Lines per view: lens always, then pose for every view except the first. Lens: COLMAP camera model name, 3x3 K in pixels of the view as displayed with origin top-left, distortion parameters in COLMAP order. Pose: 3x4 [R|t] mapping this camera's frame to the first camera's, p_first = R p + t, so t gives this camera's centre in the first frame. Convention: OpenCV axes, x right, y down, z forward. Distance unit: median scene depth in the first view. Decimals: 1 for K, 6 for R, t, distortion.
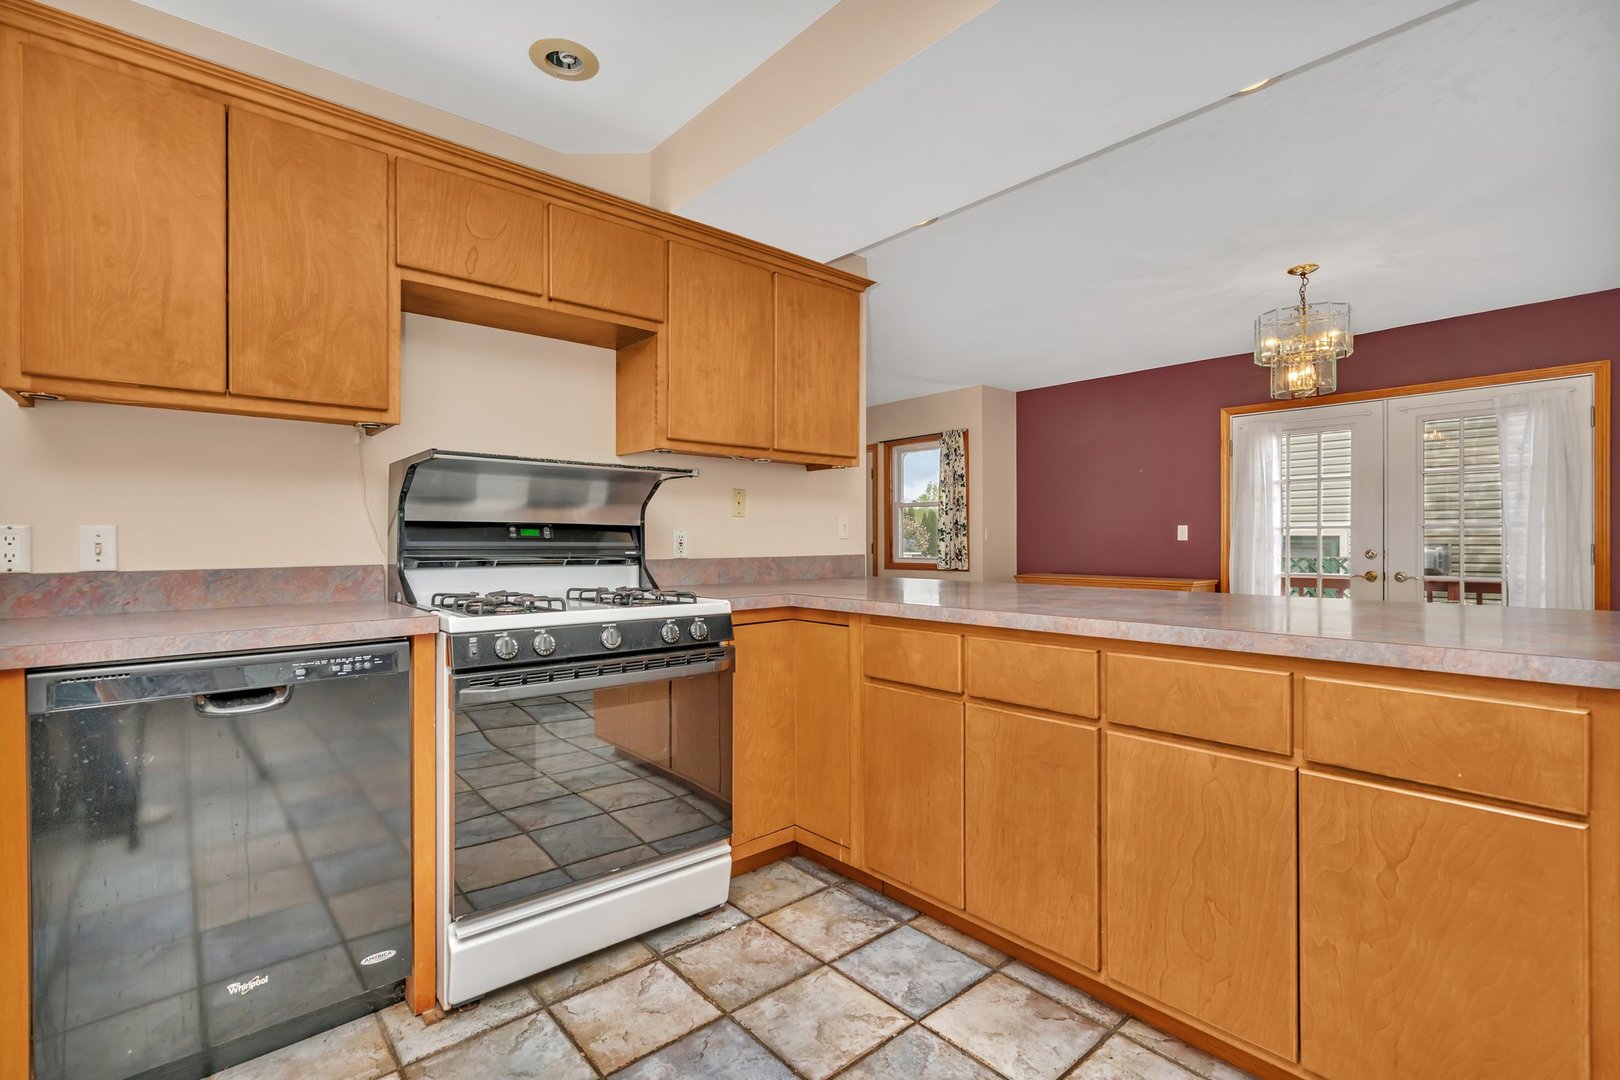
lens RADIAL K [[725.8, 0, 806.8], [0, 725.8, 549.4], [0, 0, 1]] dist [-0.016229, 0.000697]
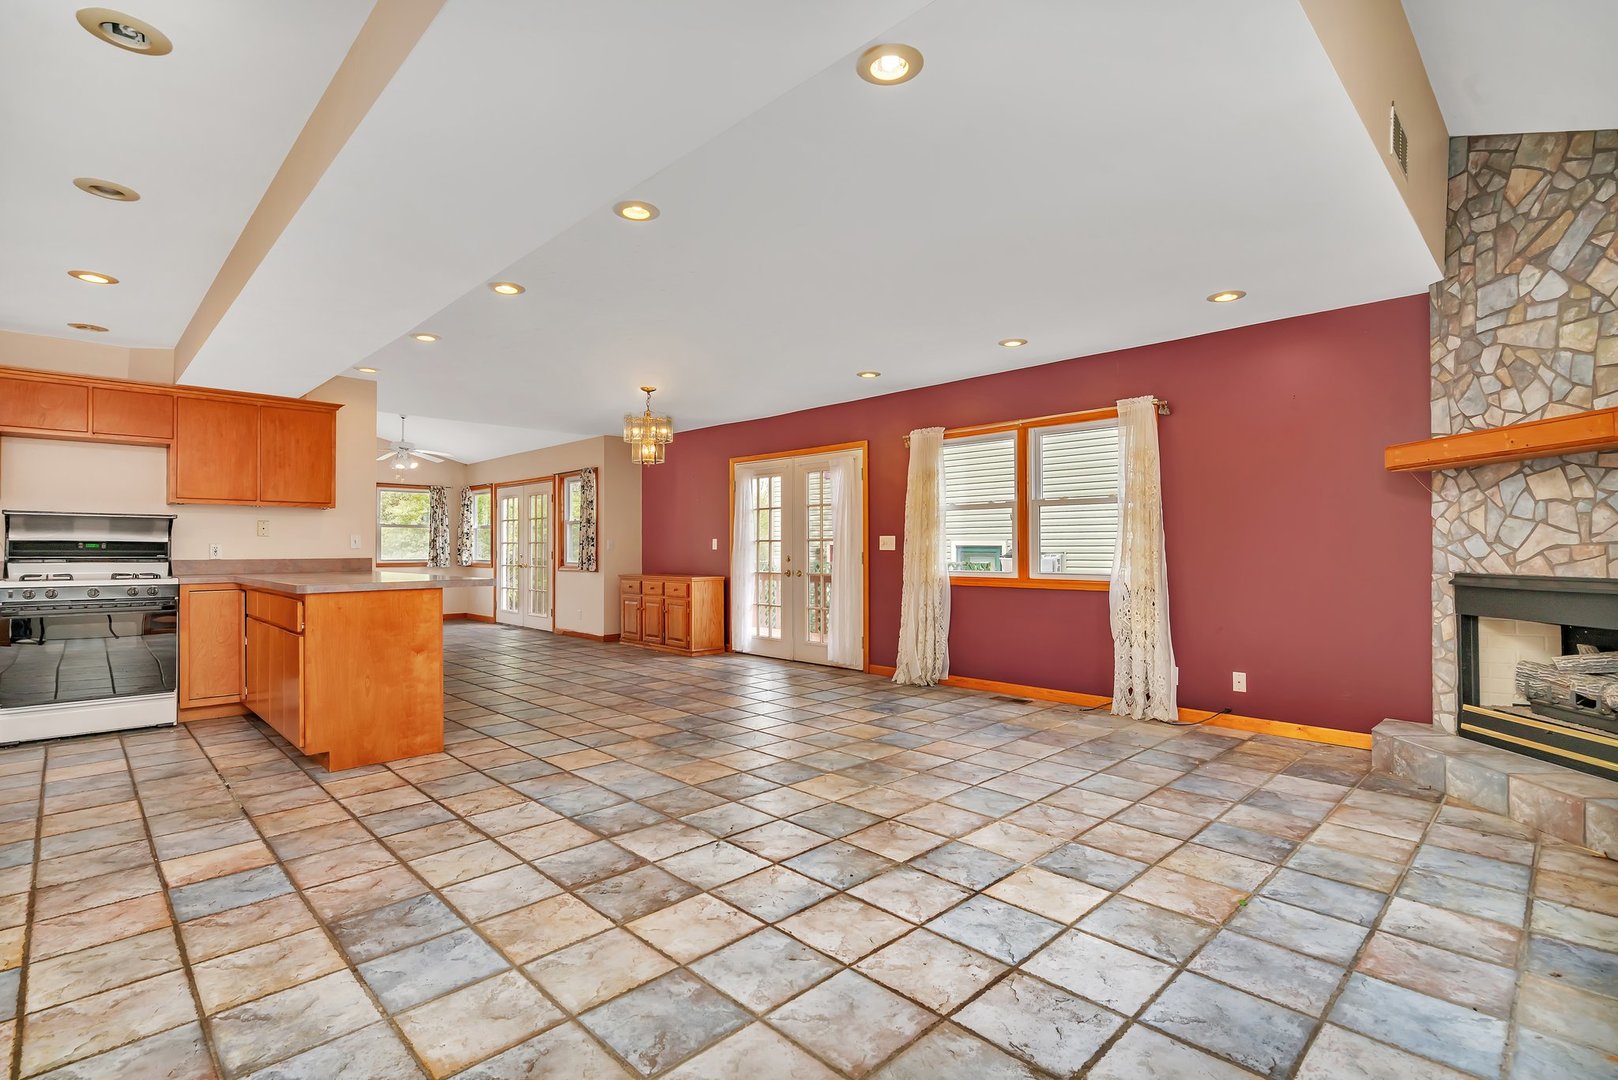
lens RADIAL K [[767.1, 0, 801.8], [0, 767.1, 534.2], [0, 0, 1]] dist [-0.003160, 0.001312]
pose [[0.997719, 0.002345, 0.067465, 1.406479], [-0.000263, 0.999524, -0.030861, 0.010058], [-0.067505, 0.030773, 0.997244, -1.222475]]
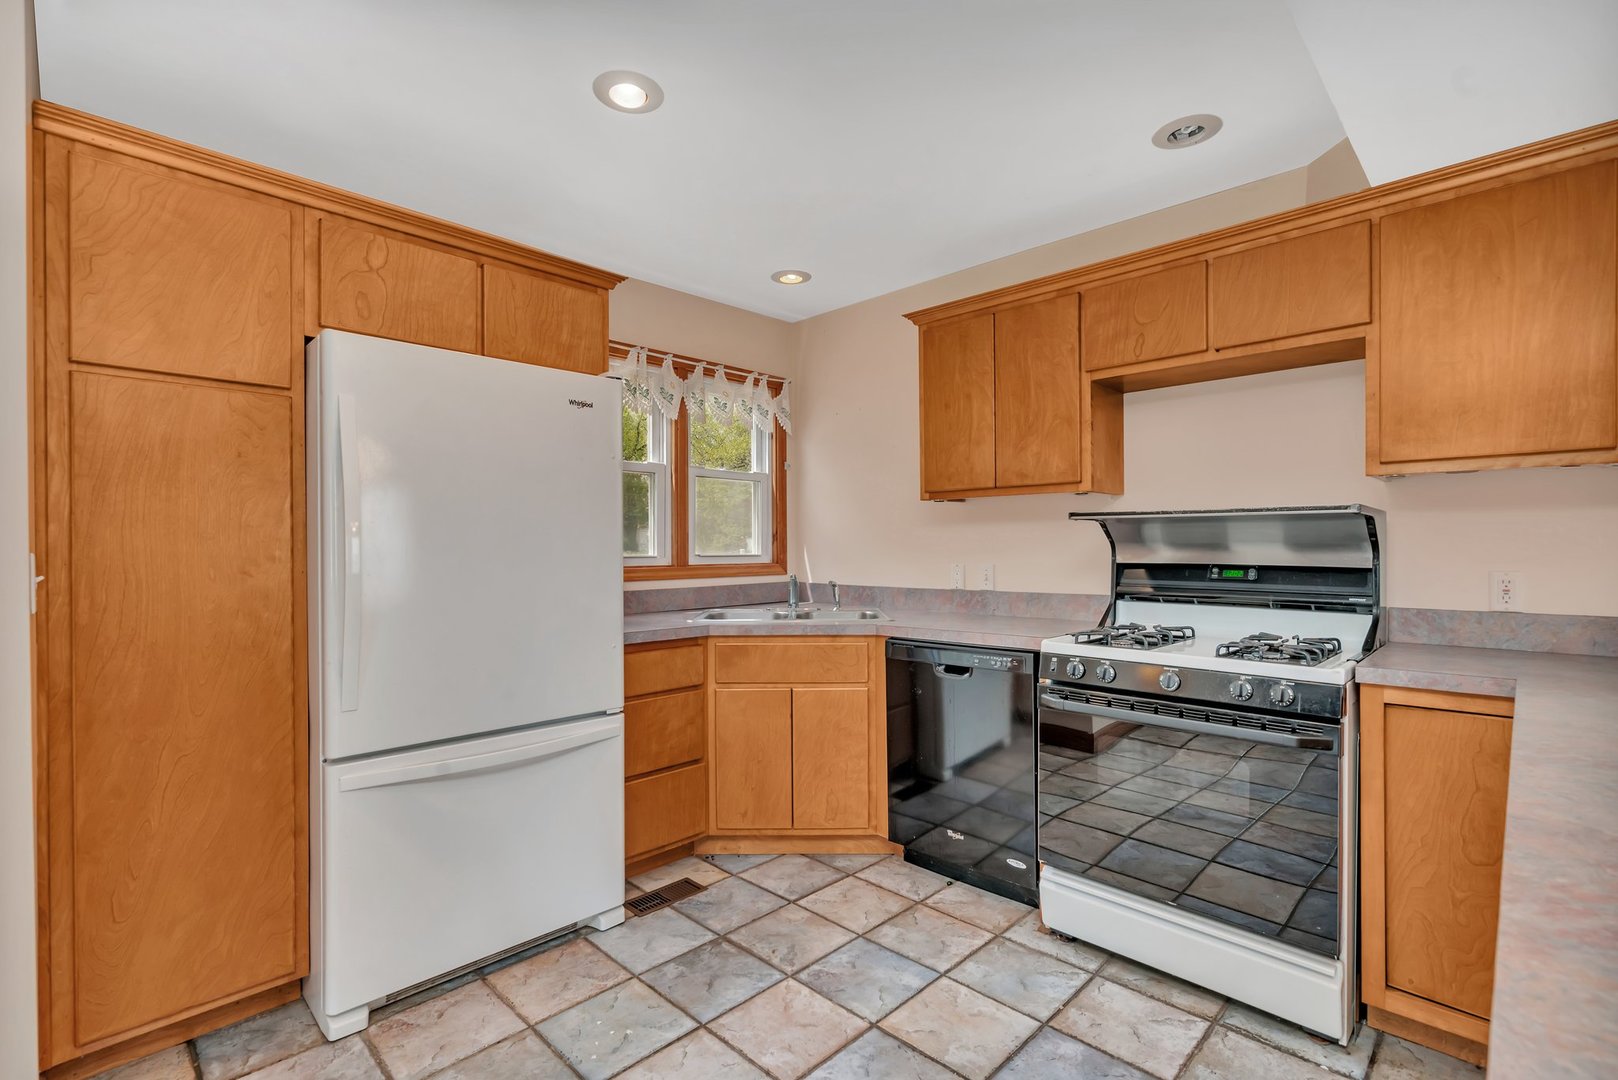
lens RADIAL K [[736.5, 0, 784.0], [0, 736.5, 551.2], [0, 0, 1]] dist [-0.007983, 0.003134]
pose [[0.062569, 0.005523, -0.998025, 0.607489], [-0.007938, 0.999956, 0.005036, -0.054234], [0.998009, 0.007607, 0.062610, 0.293783]]
